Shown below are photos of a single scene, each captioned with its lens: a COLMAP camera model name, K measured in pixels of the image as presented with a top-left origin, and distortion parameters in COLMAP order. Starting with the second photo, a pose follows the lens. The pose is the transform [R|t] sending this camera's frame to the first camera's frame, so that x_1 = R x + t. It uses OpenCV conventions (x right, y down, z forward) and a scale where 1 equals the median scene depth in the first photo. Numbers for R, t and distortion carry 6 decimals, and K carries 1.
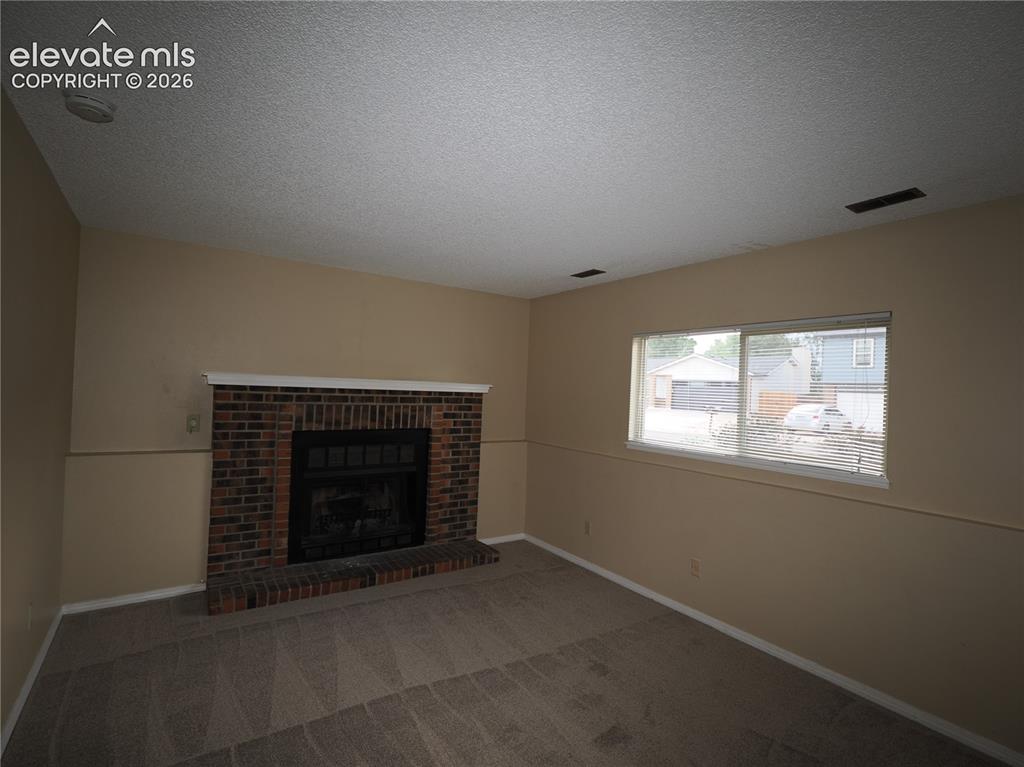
lens RADIAL K [[500.4, 0, 515.9], [0, 500.4, 386.8], [0, 0, 1]] dist [0.000745, -0.008493]
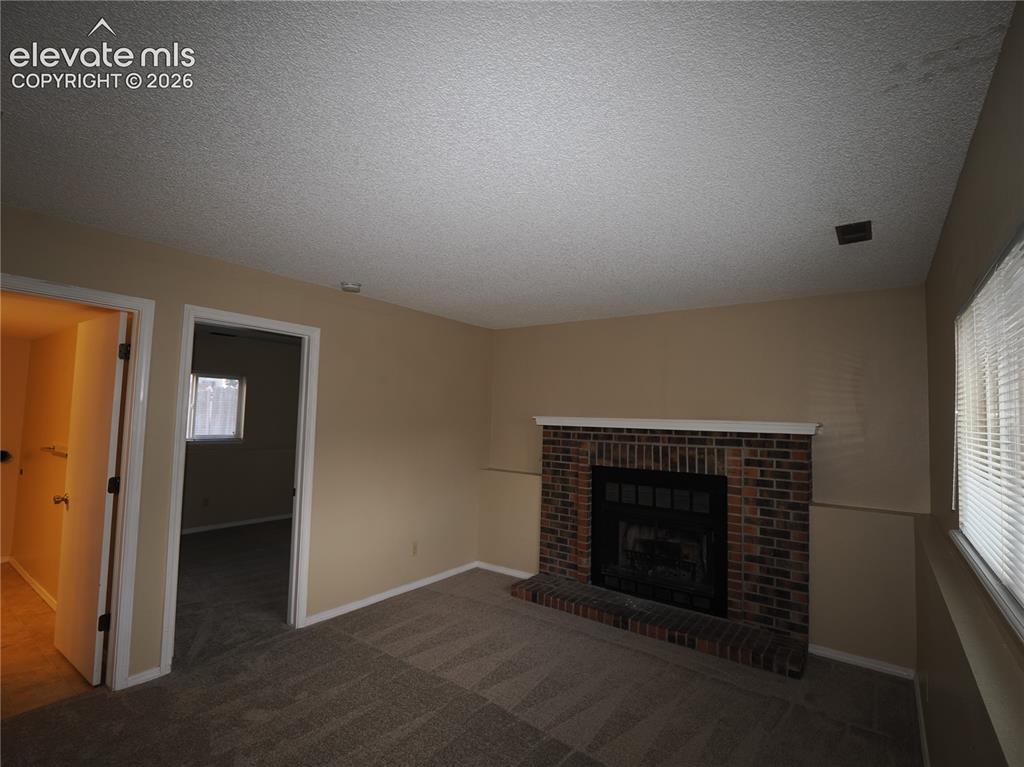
lens RADIAL K [[500.4, 0, 515.9], [0, 500.4, 386.8], [0, 0, 1]] dist [0.000745, -0.008493]
pose [[0.332123, -0.088094, -0.939113, 0.543091], [-0.010700, 0.995213, -0.097141, 0.020416], [0.943175, 0.042311, 0.329591, 0.410128]]
